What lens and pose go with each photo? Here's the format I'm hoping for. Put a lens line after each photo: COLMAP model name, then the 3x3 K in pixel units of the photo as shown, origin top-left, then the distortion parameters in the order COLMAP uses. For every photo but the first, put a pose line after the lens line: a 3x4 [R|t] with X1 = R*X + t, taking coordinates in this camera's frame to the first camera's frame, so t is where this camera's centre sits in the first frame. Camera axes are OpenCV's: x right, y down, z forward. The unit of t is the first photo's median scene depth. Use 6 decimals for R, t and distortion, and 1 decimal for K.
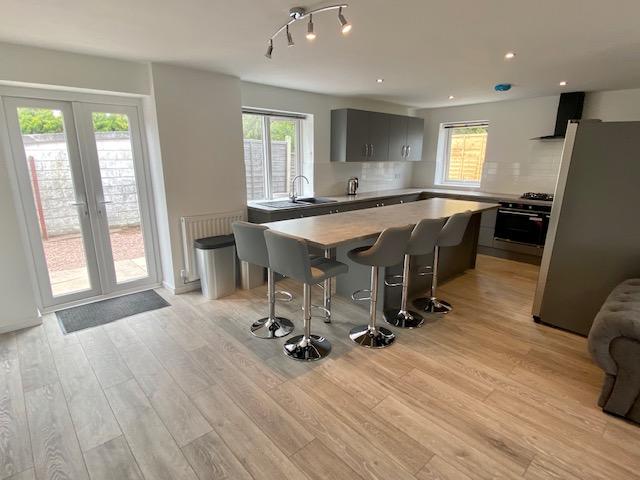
lens RADIAL K [[344.7, 0, 320.0], [0, 344.7, 240.0], [0, 0, 1]] dist [0.043500, -0.036305]
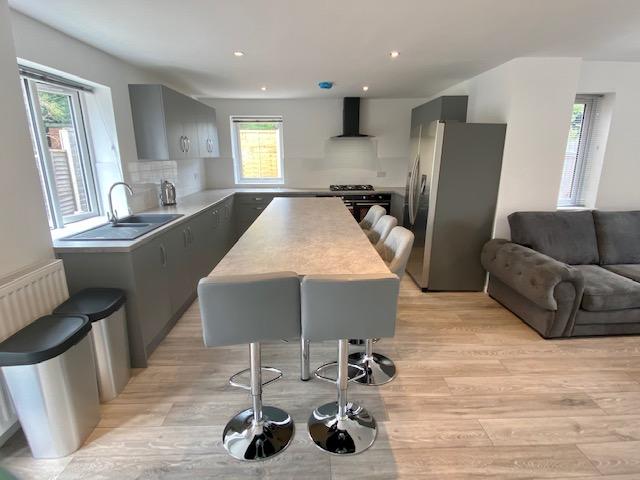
lens RADIAL K [[344.7, 0, 320.0], [0, 344.7, 240.0], [0, 0, 1]] dist [0.043500, -0.036305]
pose [[0.648301, -0.193060, 0.736501, -0.512173], [0.185661, 0.978204, 0.092991, -0.131175], [-0.738401, 0.076454, 0.670014, 0.533585]]
